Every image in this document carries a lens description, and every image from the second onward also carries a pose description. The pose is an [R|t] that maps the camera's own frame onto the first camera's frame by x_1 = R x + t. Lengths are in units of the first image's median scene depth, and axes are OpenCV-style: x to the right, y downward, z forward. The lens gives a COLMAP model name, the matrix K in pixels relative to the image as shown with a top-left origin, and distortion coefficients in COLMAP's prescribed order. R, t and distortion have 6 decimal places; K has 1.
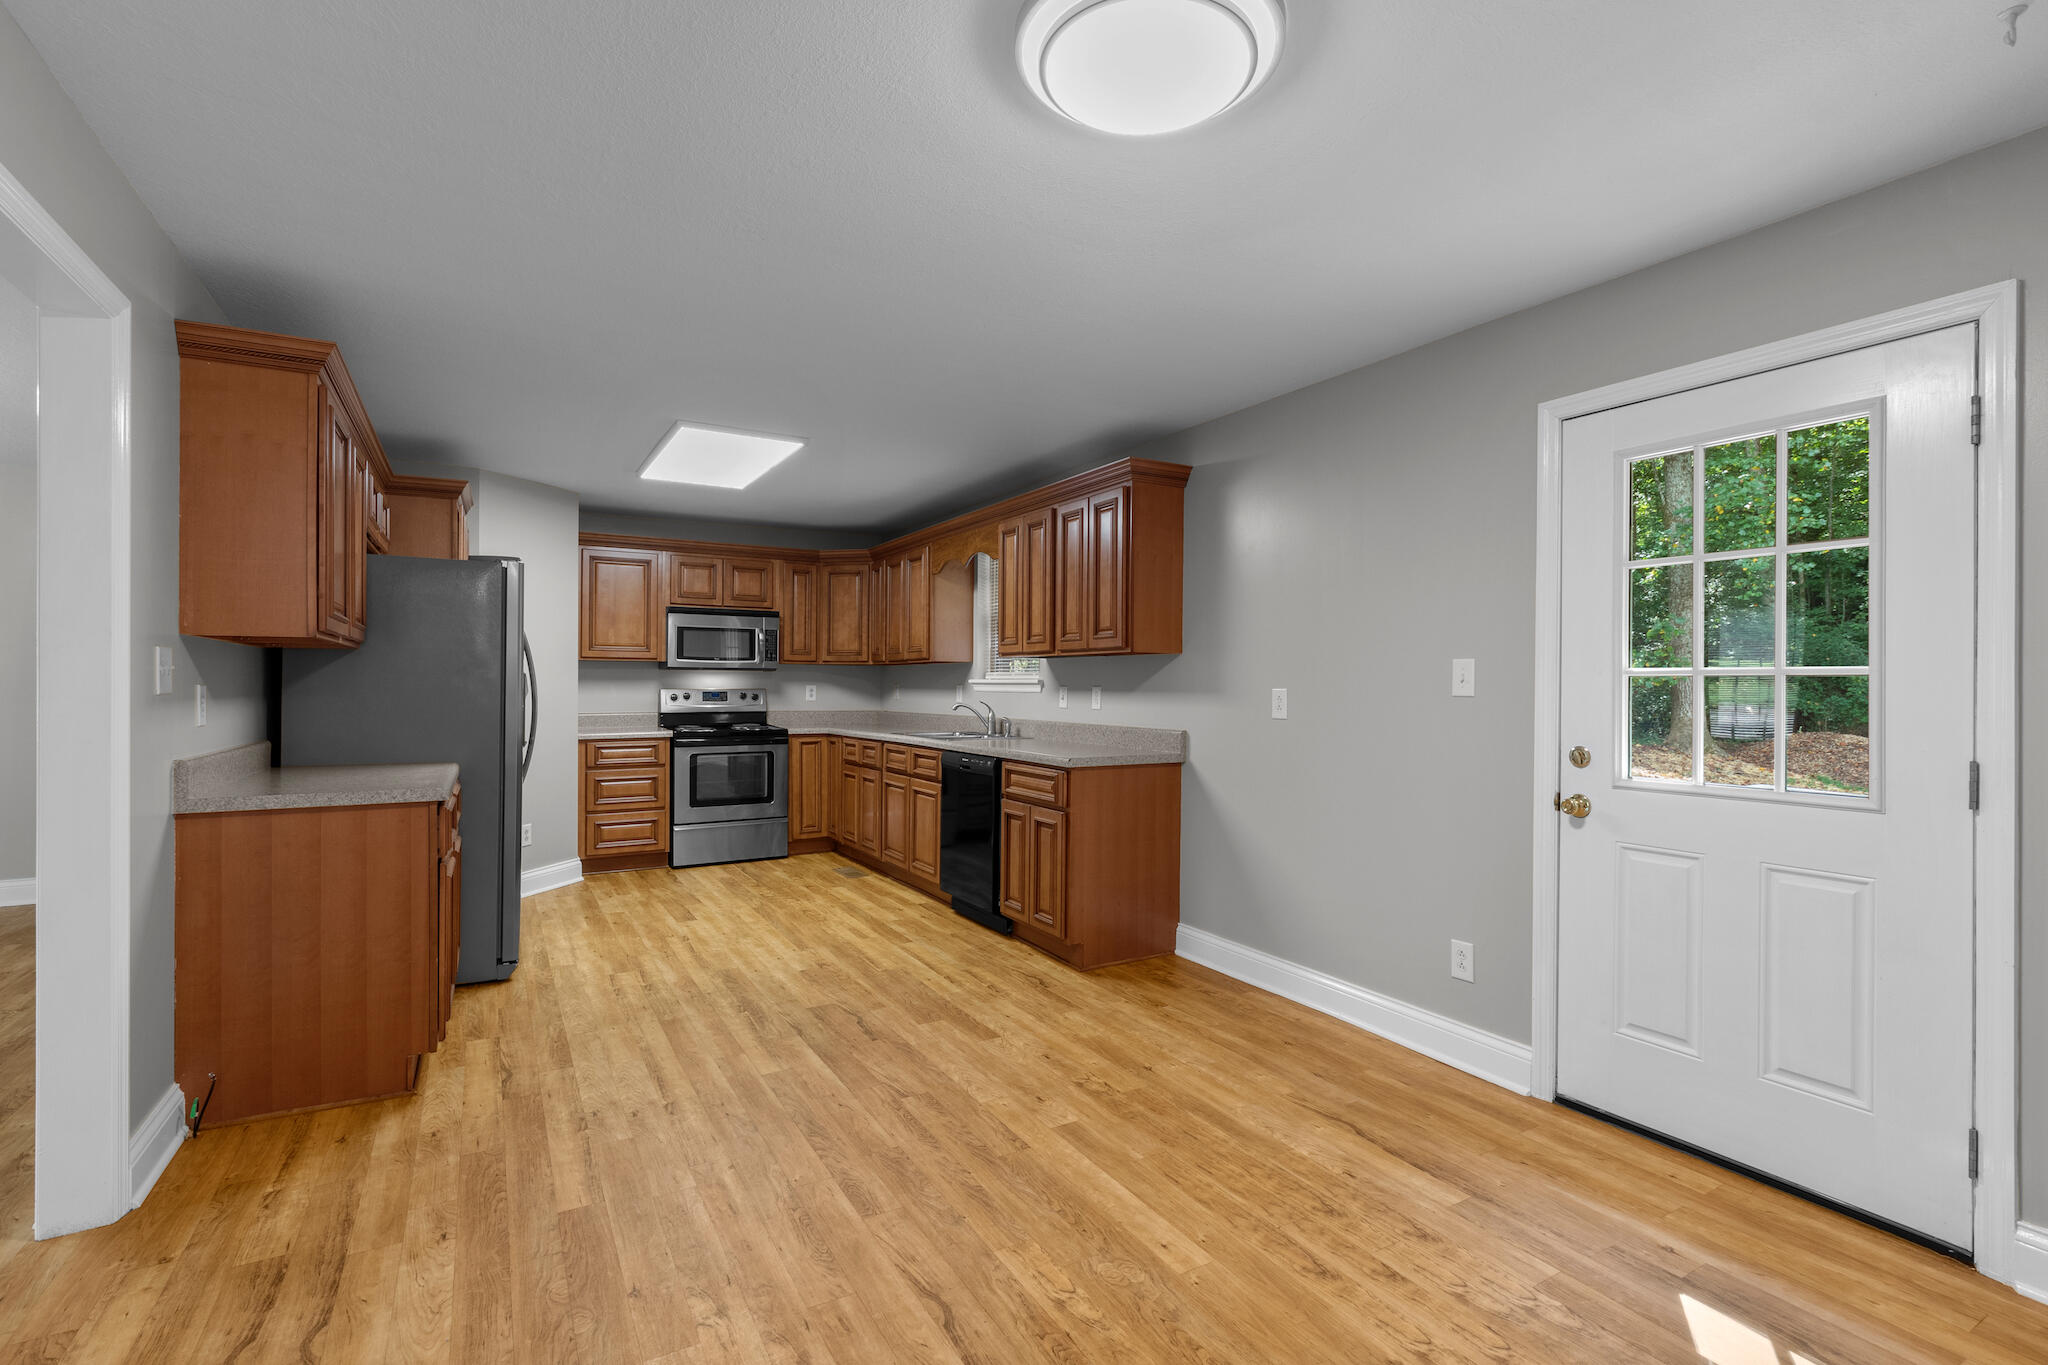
lens RADIAL K [[932.1, 0, 1030.5], [0, 932.1, 680.5], [0, 0, 1]] dist [0.002394, -0.001240]
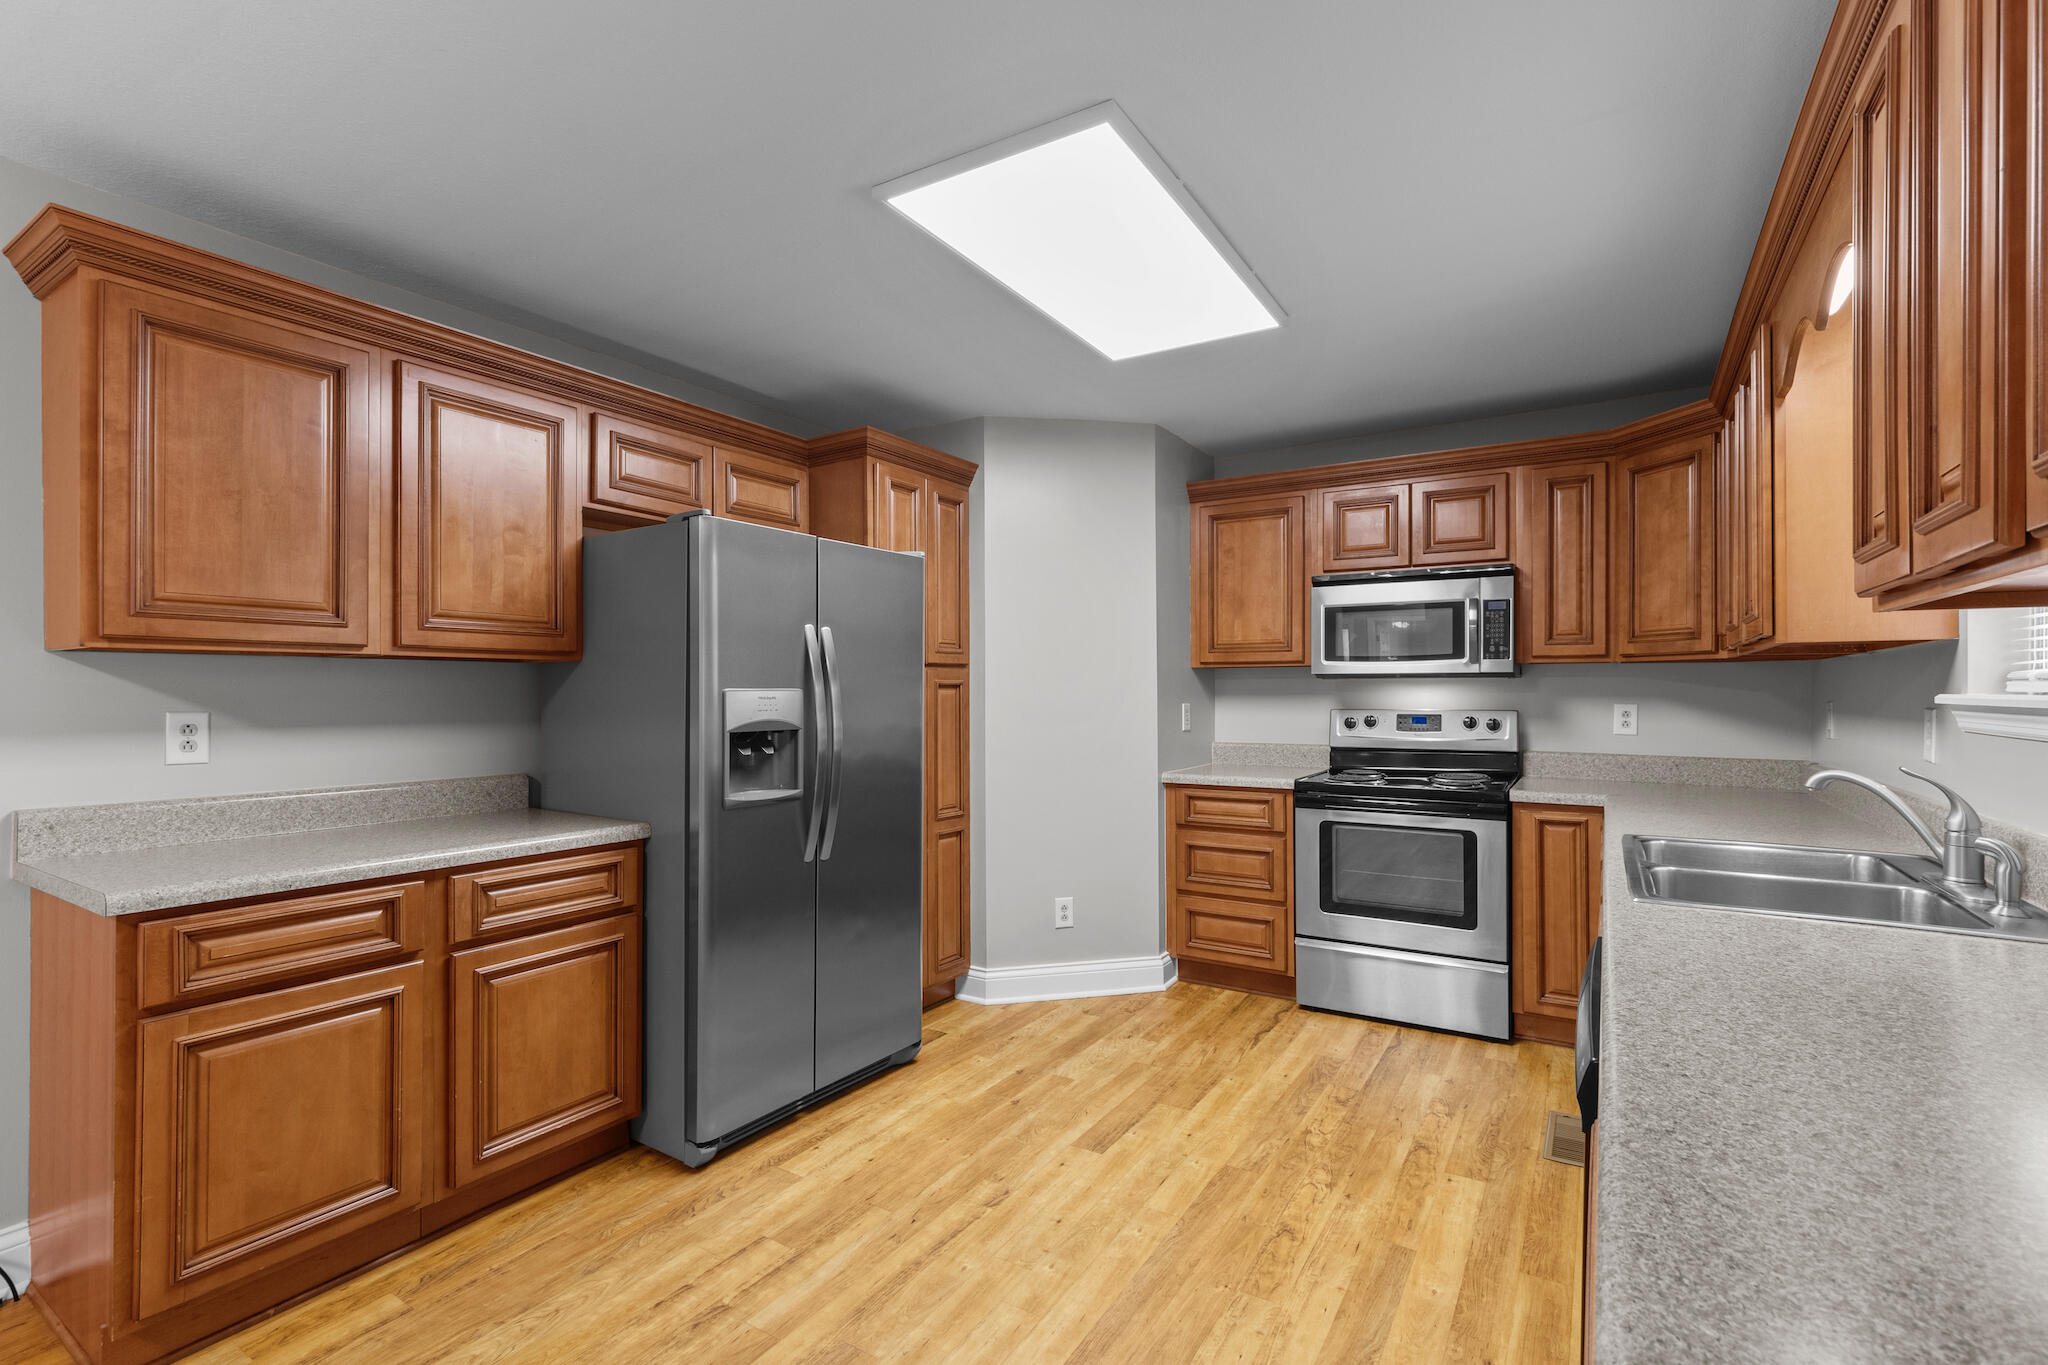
lens RADIAL K [[932.1, 0, 1026.3], [0, 932.1, 687.2], [0, 0, 1]] dist [0.002394, -0.001240]
pose [[0.465628, -0.008275, -0.884942, 0.080490], [0.006345, 0.999962, -0.006012, -0.003954], [0.884958, -0.002815, 0.465663, 0.629268]]
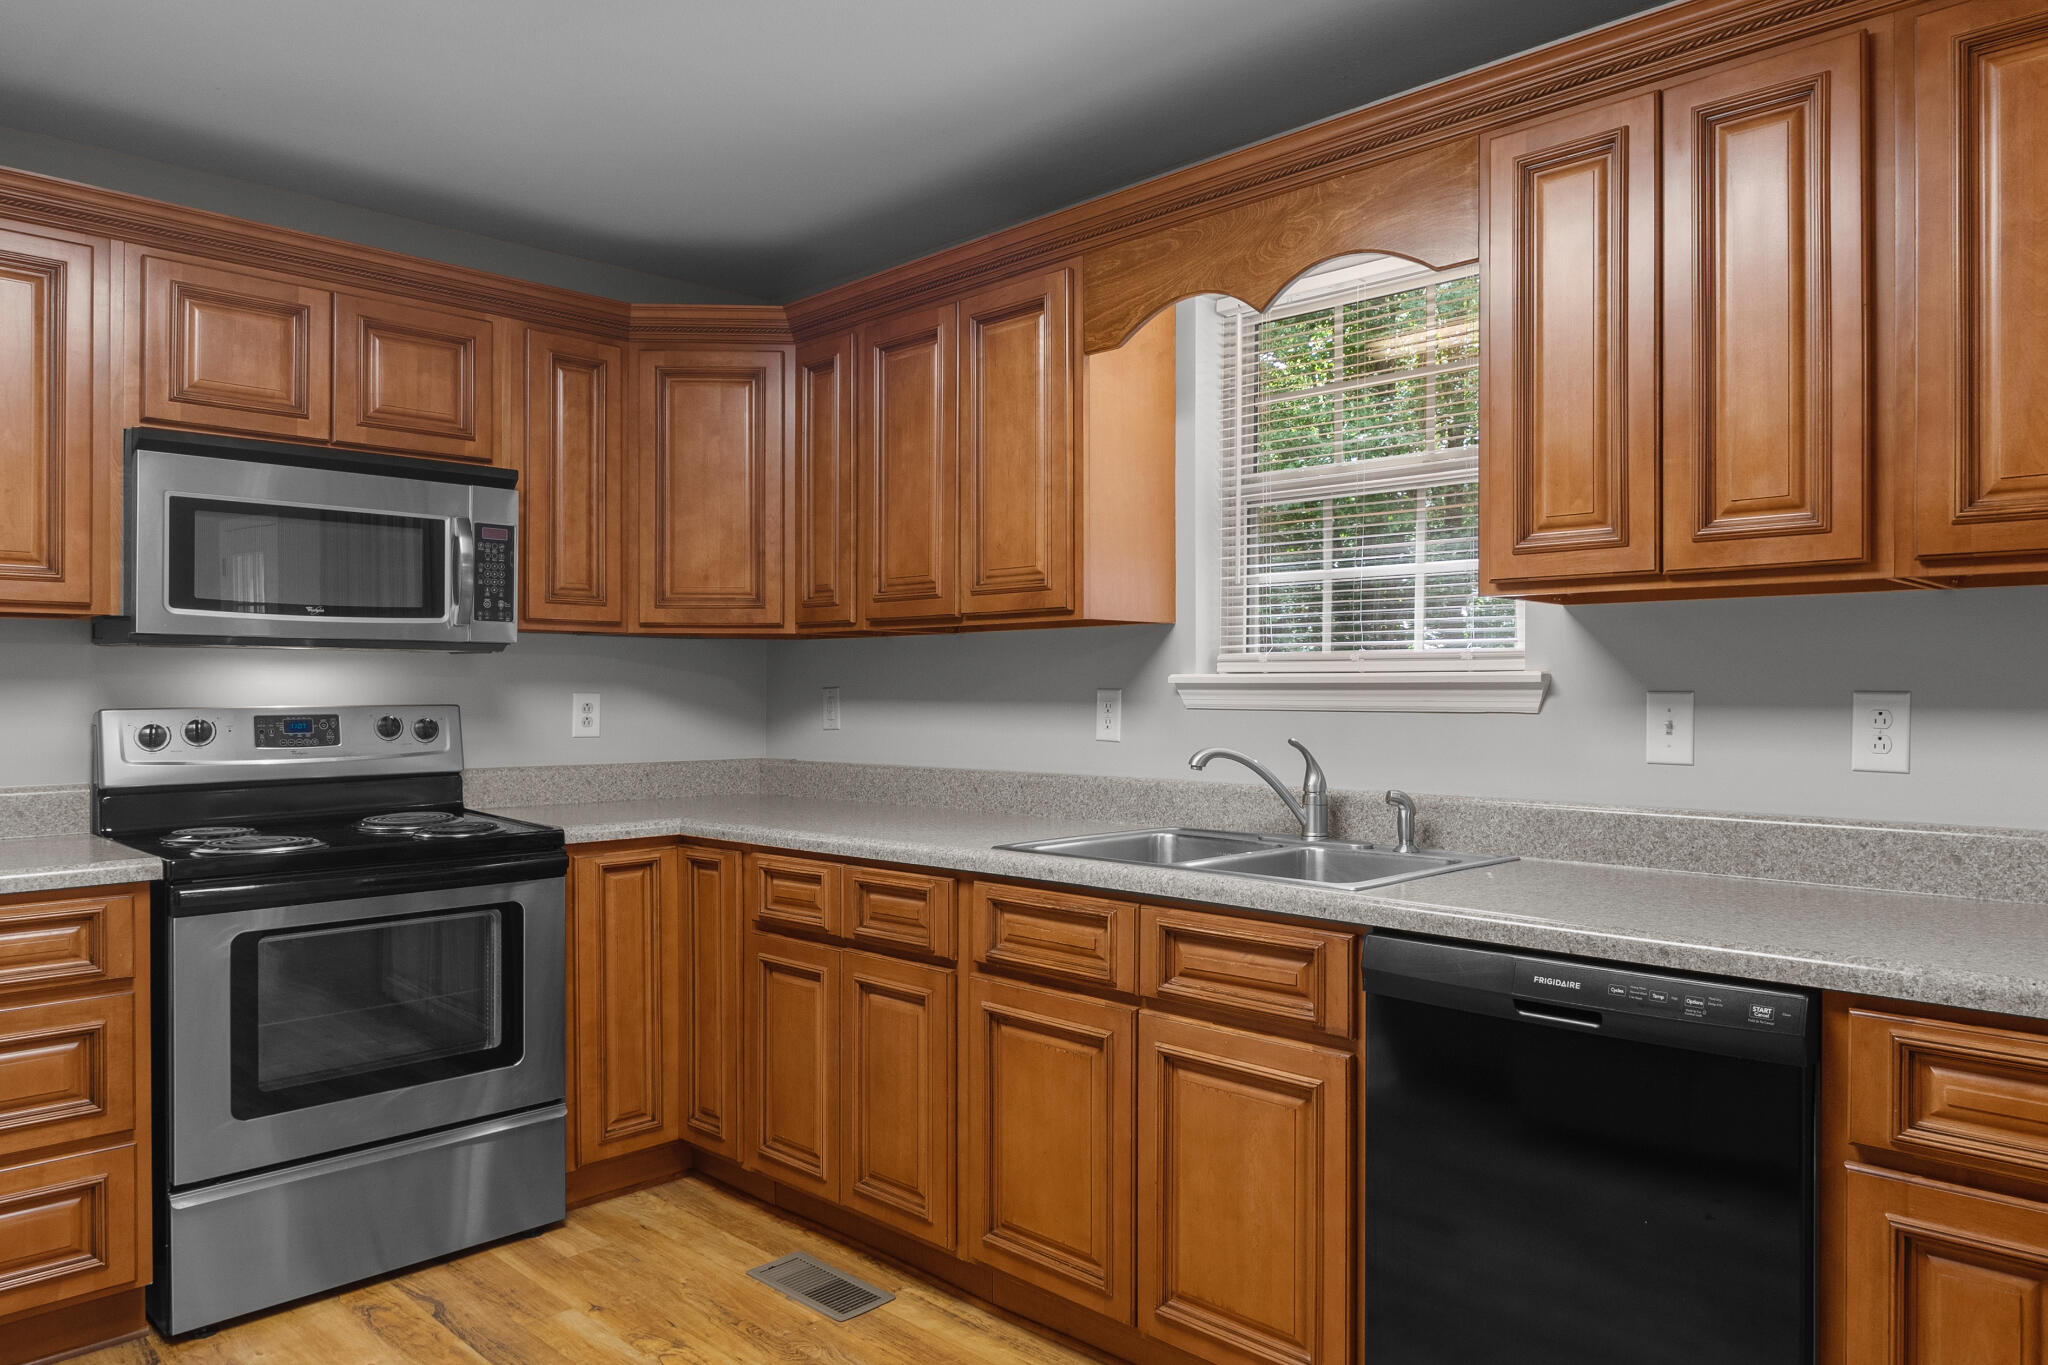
lens RADIAL K [[1361.9, 0, 1118.9], [0, 1361.9, 687.9], [0, 0, 1]] dist [0.012815, -0.017079]
pose [[0.957070, -0.004844, 0.289818, -0.252578], [0.003611, 0.999982, 0.004789, 0.001726], [-0.289835, -0.003537, 0.957070, 0.581767]]
